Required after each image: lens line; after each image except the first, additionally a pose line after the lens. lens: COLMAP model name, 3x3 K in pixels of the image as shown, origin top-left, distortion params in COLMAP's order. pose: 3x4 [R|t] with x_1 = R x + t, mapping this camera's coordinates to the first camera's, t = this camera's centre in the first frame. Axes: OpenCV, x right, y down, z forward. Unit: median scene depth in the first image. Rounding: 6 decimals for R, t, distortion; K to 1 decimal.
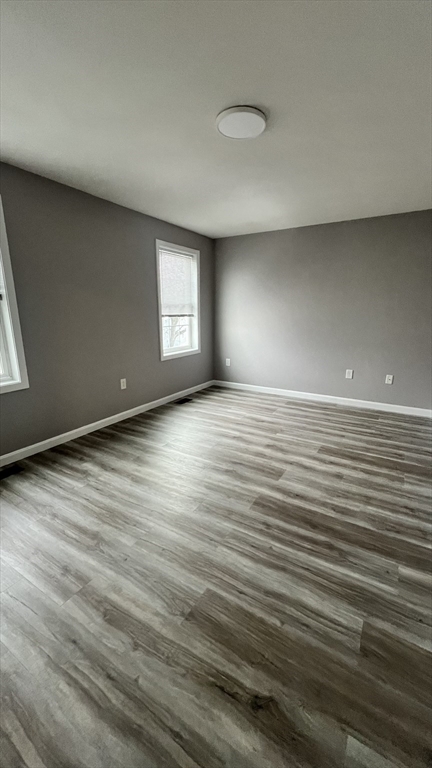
lens RADIAL K [[307.5, 0, 212.5], [0, 307.5, 390.2], [0, 0, 1]] dist [0.001142, -0.000834]
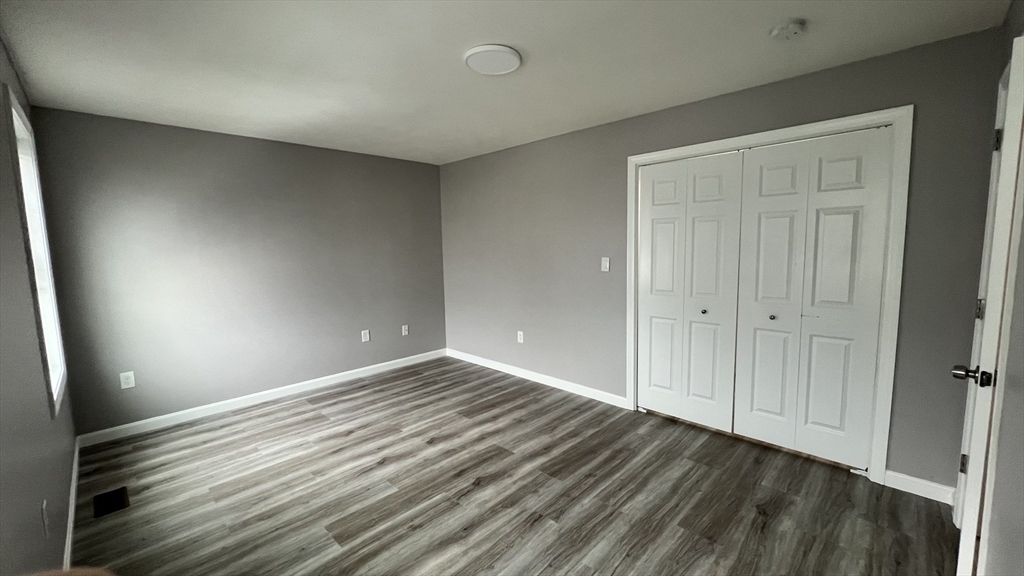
lens RADIAL K [[409.9, 0, 514.0], [0, 409.9, 284.4], [0, 0, 1]] dist [0.001142, -0.000834]
pose [[0.219242, -0.102494, 0.970272, -0.751410], [0.269065, 0.962255, 0.040849, -0.185308], [-0.937836, 0.252110, 0.238544, 0.526814]]
